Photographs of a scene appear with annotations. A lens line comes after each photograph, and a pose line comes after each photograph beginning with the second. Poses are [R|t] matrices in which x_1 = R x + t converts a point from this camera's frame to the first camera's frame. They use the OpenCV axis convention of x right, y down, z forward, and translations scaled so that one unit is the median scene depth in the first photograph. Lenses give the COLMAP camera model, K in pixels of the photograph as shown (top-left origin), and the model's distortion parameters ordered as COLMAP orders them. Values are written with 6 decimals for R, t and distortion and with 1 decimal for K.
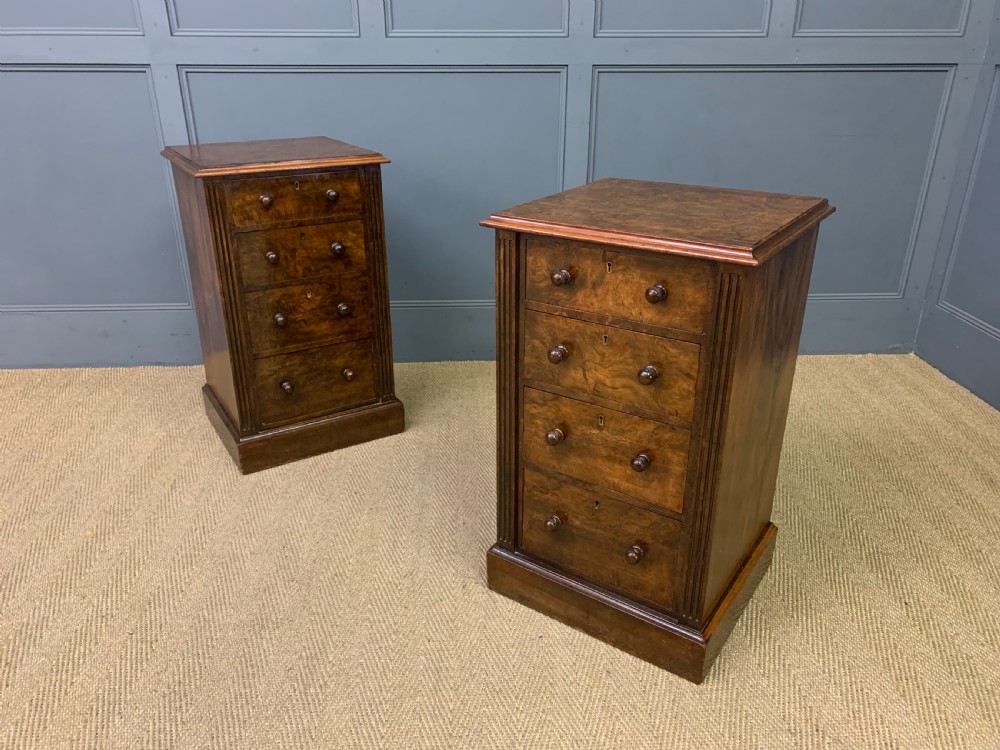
lens RADIAL K [[760.6, 0, 490.0], [0, 760.6, 380.4], [0, 0, 1]] dist [0.033345, -0.022939]
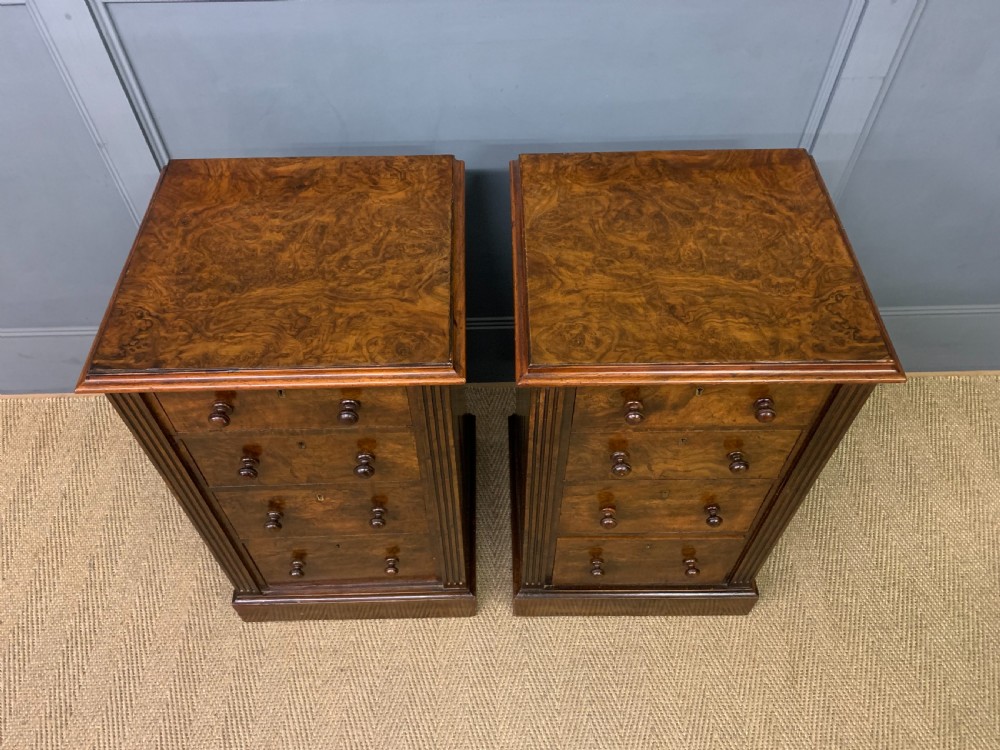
lens RADIAL K [[760.6, 0, 494.2], [0, 760.6, 367.0], [0, 0, 1]] dist [0.033345, -0.022939]
pose [[0.811106, -0.456177, 0.366073, -0.285903], [0.238882, 0.829660, 0.504579, -0.587417], [-0.533894, -0.321818, 0.781915, 0.460782]]
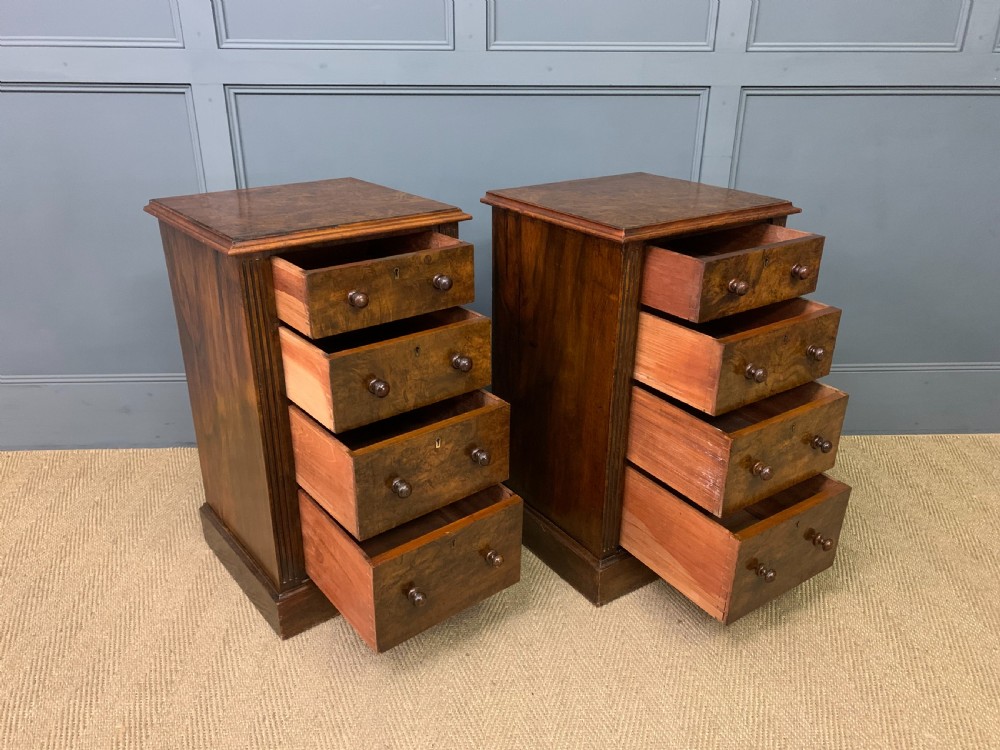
lens RADIAL K [[760.6, 0, 493.8], [0, 760.6, 385.3], [0, 0, 1]] dist [0.033345, -0.022939]
pose [[0.796591, -0.232023, 0.558219, -0.668983], [0.232887, 0.969922, 0.070812, -0.060072], [-0.557859, 0.073594, 0.826666, 0.132132]]
